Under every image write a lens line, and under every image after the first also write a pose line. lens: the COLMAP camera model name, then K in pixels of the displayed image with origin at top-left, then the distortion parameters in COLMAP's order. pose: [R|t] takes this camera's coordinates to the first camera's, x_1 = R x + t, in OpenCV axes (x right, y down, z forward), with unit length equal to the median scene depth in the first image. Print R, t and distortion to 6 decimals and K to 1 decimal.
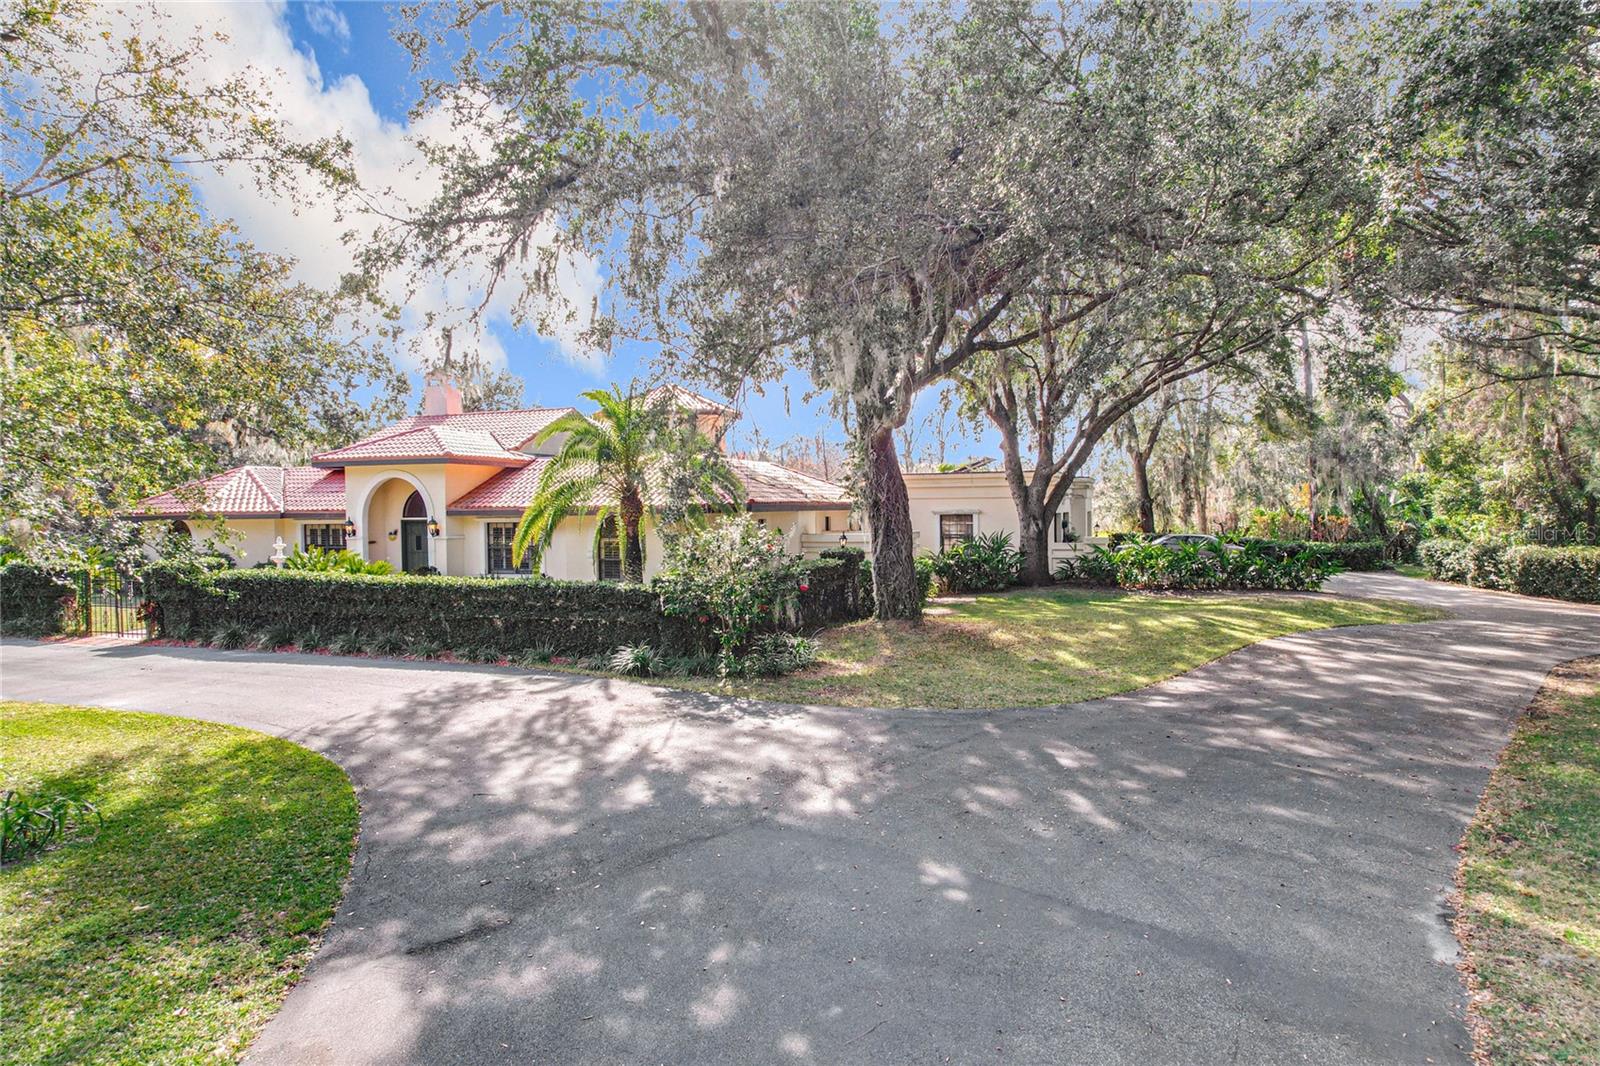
lens RADIAL K [[1026.8, 0, 804.7], [0, 1026.8, 531.2], [0, 0, 1]] dist [-0.082090, 0.074581]
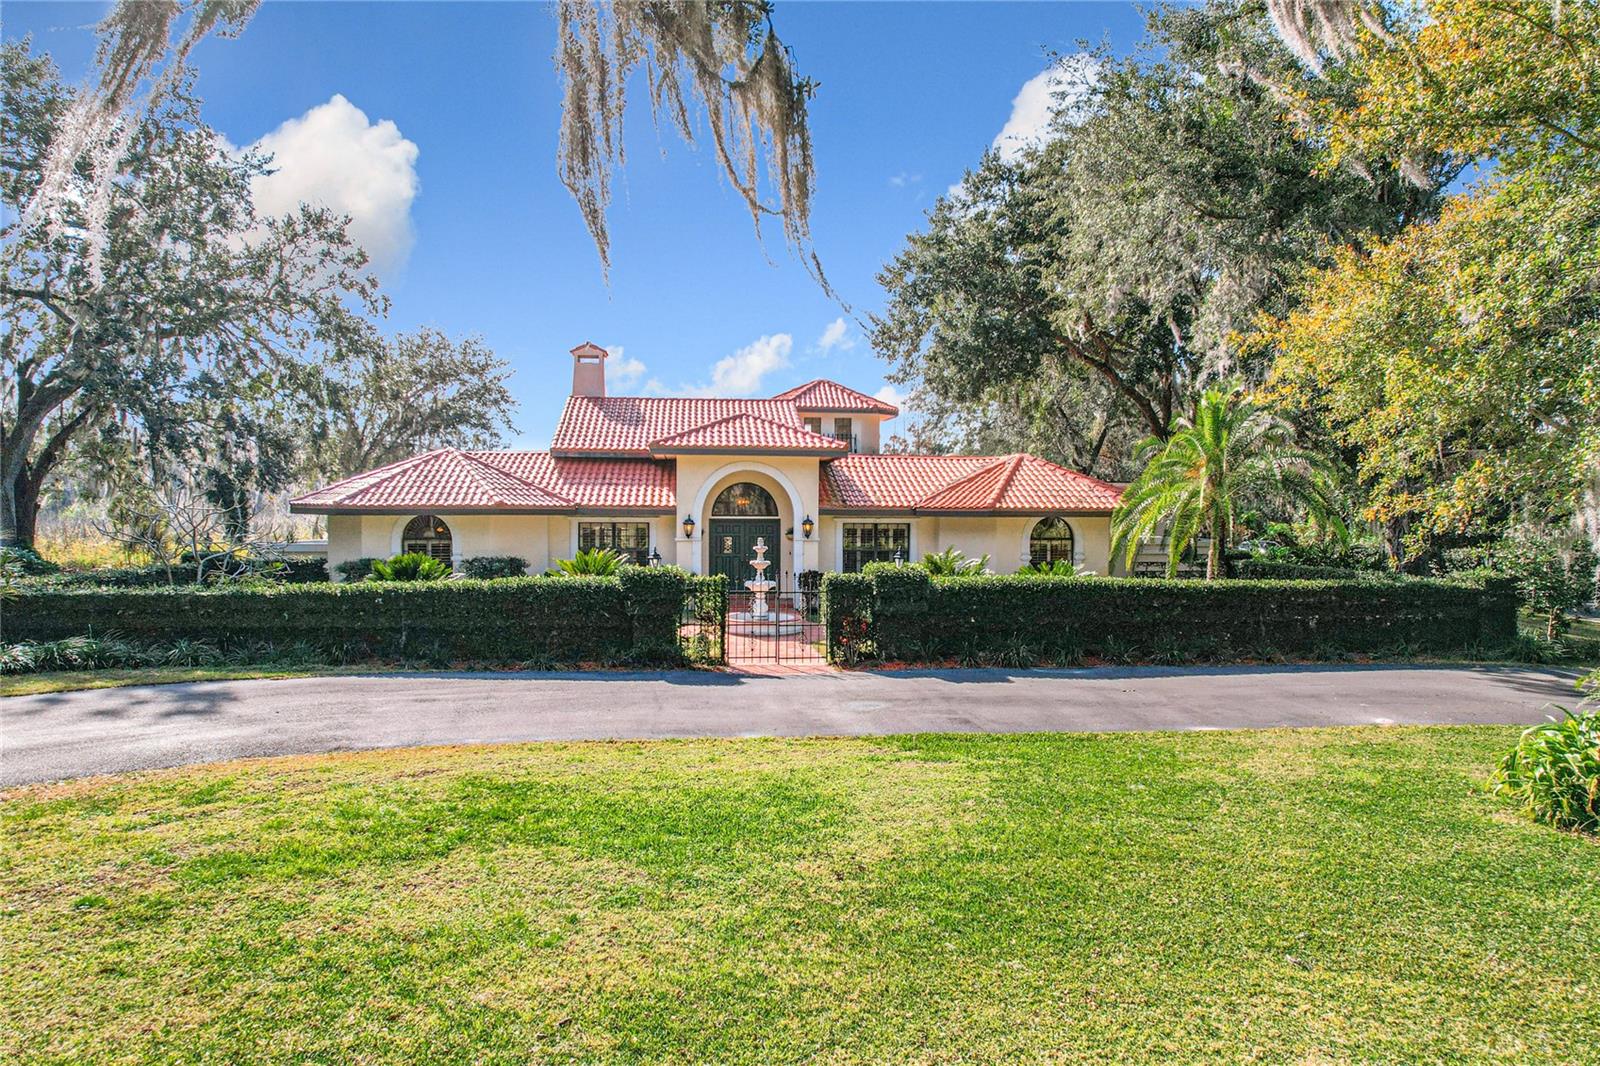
lens RADIAL K [[1026.8, 0, 804.7], [0, 1026.8, 531.2], [0, 0, 1]] dist [-0.082090, 0.074581]
pose [[0.905398, 0.008635, 0.424477, -0.972009], [-0.007201, 0.999962, -0.004982, 0.004584], [-0.424503, 0.001454, 0.905425, 0.249490]]
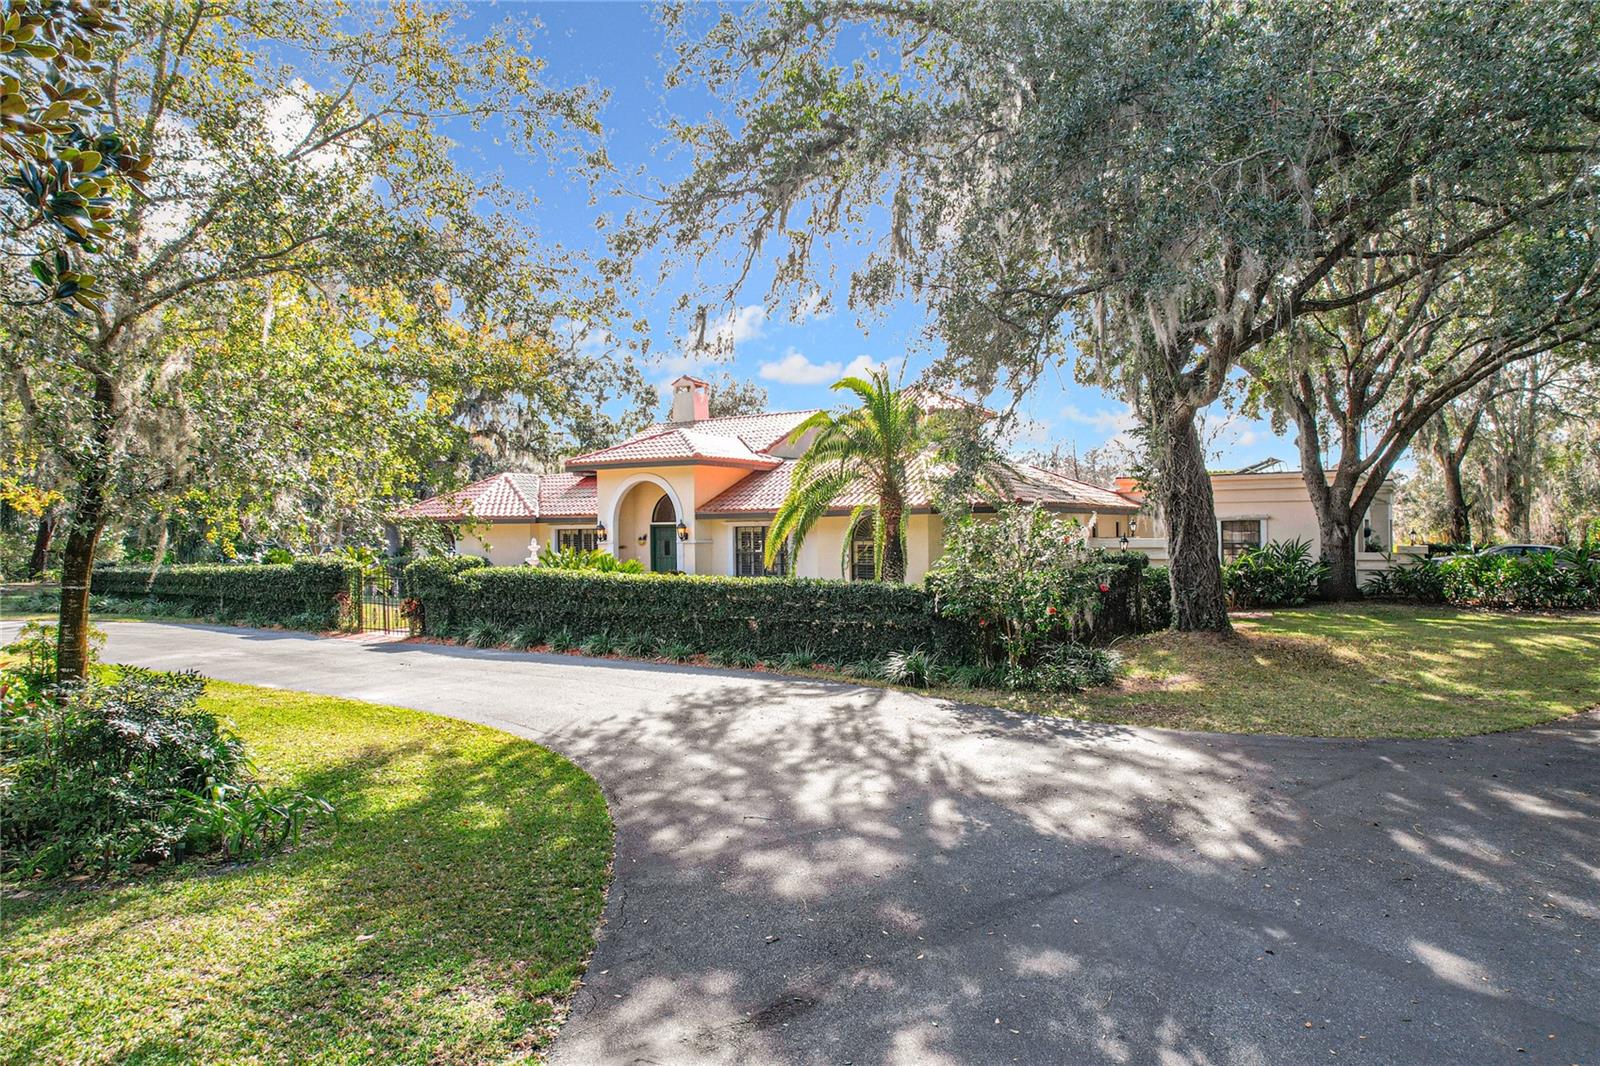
lens RADIAL K [[1034.4, 0, 809.2], [0, 1034.4, 515.5], [0, 0, 1]] dist [-0.036773, -0.000210]
pose [[0.975610, -0.003181, -0.219486, -0.037322], [-0.004117, 0.999454, -0.032783, 0.017197], [0.219471, 0.032887, 0.975065, 0.077267]]
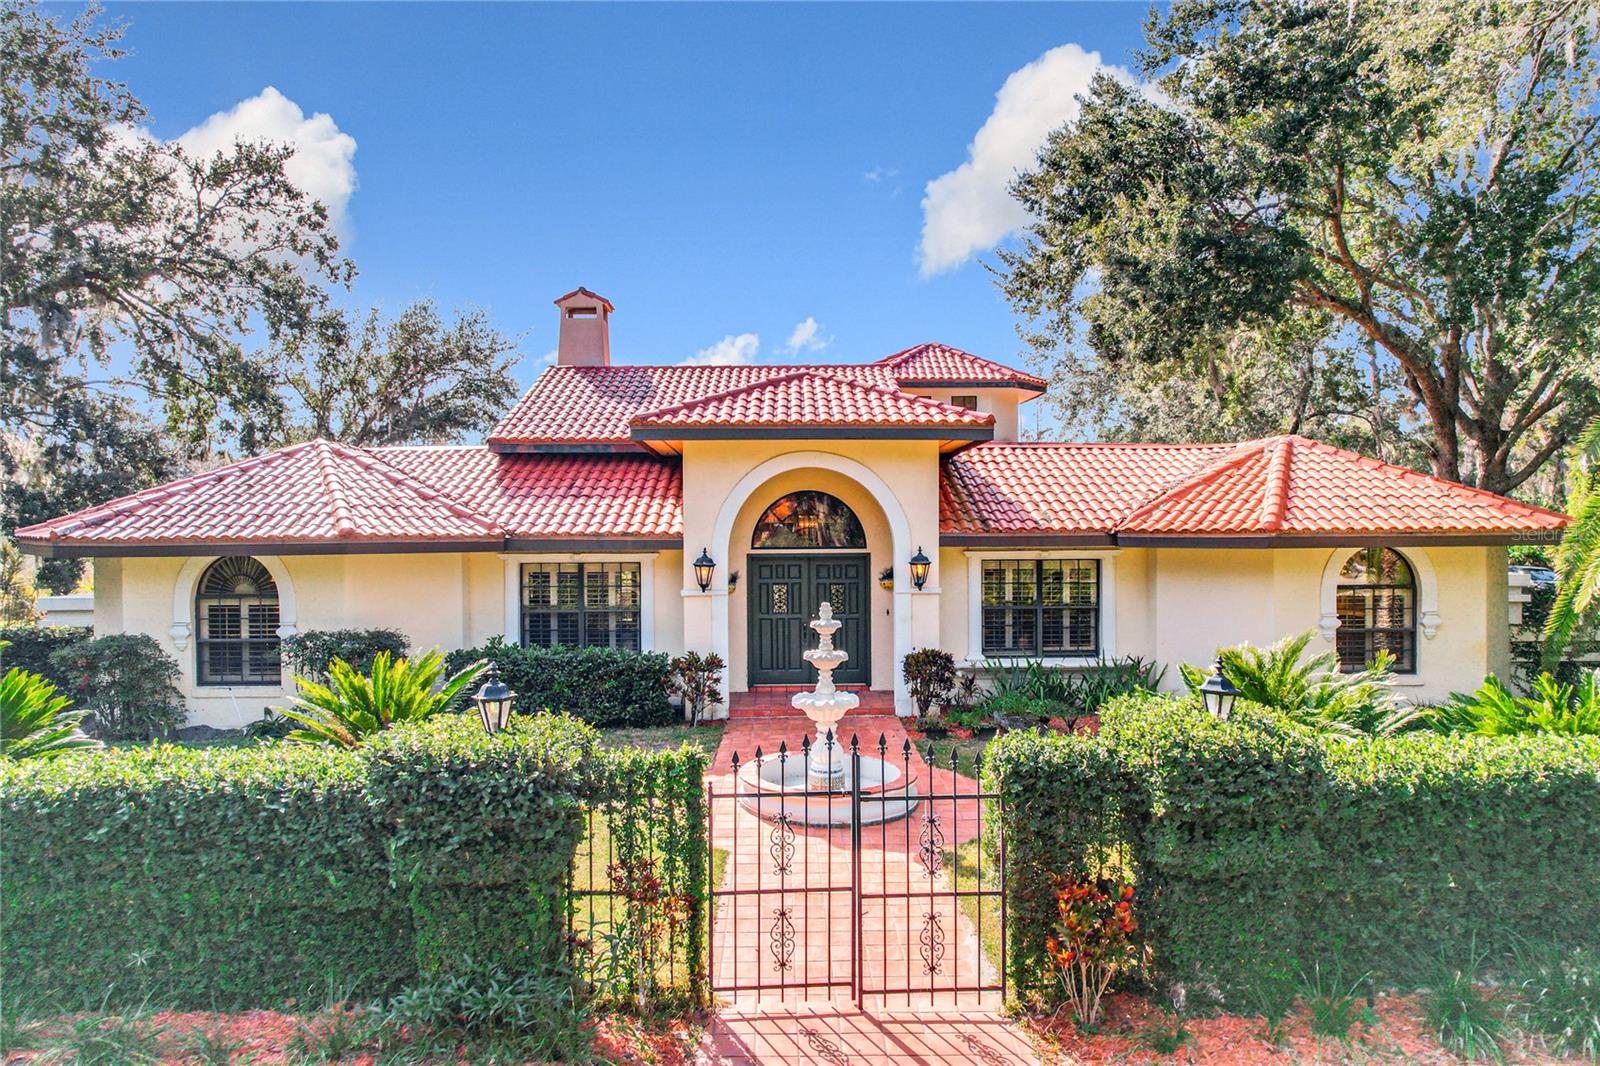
lens RADIAL K [[1026.8, 0, 804.7], [0, 1026.8, 531.2], [0, 0, 1]] dist [-0.082090, 0.074581]
pose [[0.940790, 0.006286, 0.338931, -0.759874], [0.001576, 0.999736, -0.022916, -0.014800], [-0.338986, 0.022094, 0.940532, 0.722881]]
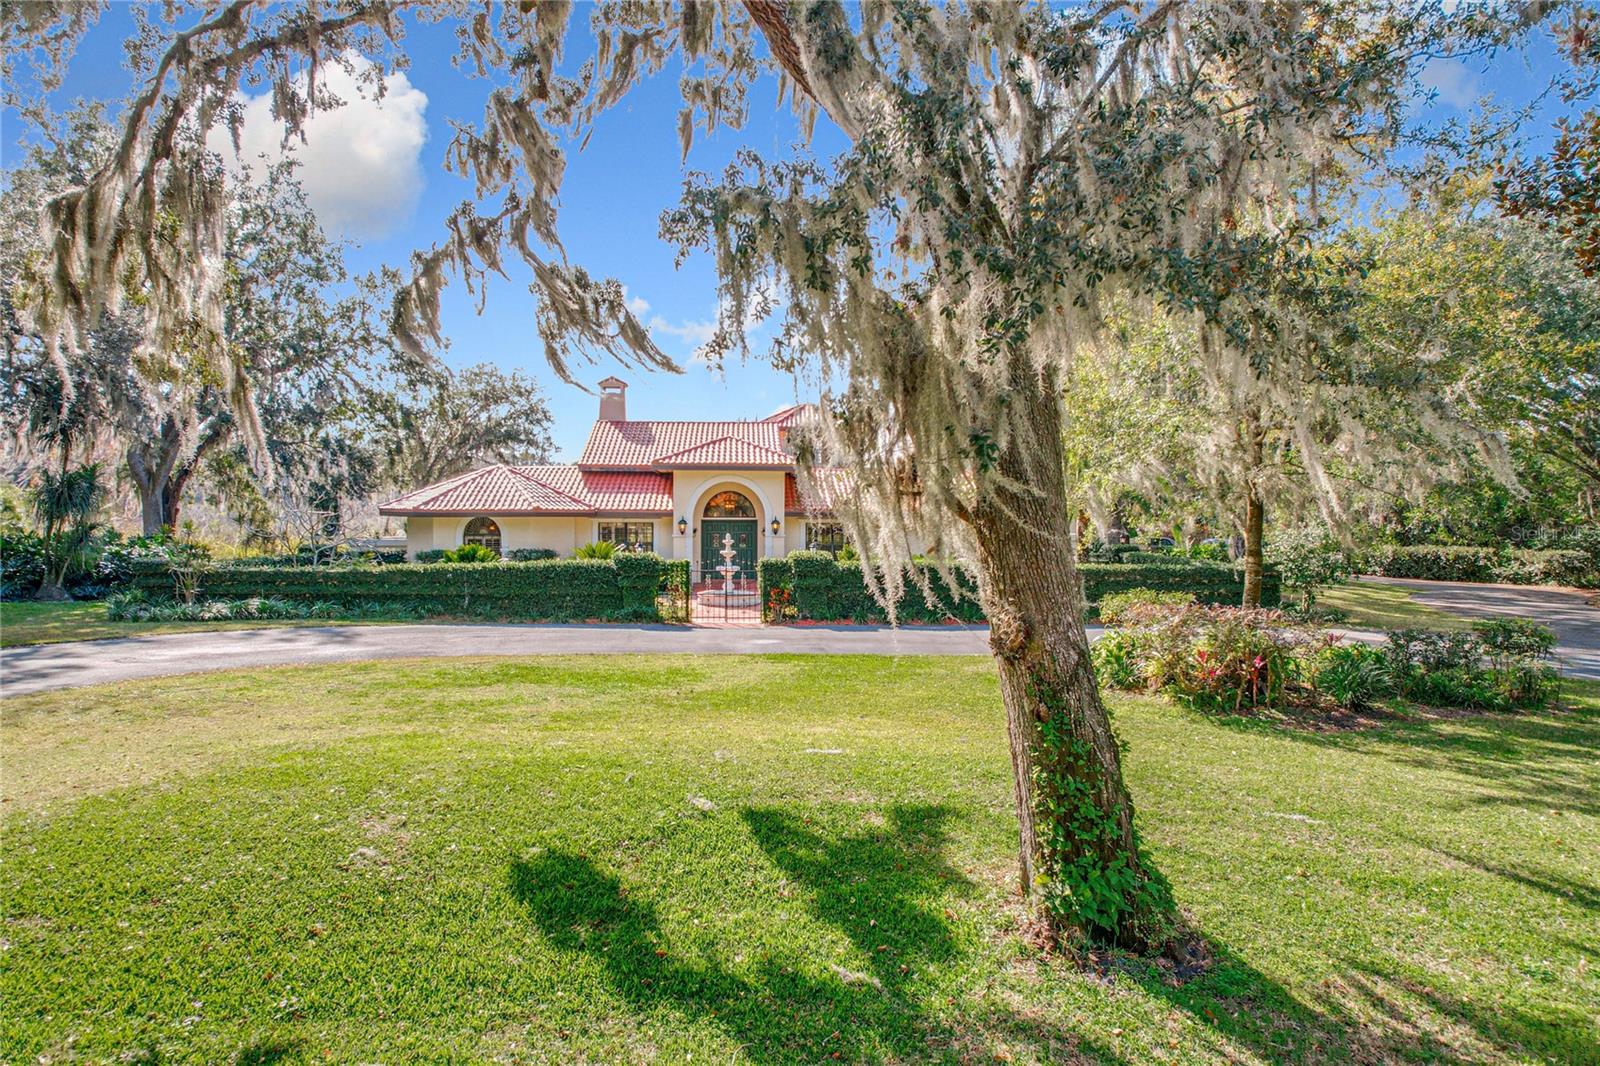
lens RADIAL K [[1026.8, 0, 804.7], [0, 1026.8, 531.2], [0, 0, 1]] dist [-0.082090, 0.074581]
pose [[0.925325, 0.008420, 0.379082, -0.999614], [-0.006576, 0.999959, -0.006158, 0.010453], [-0.379119, 0.003206, 0.925343, -0.090171]]
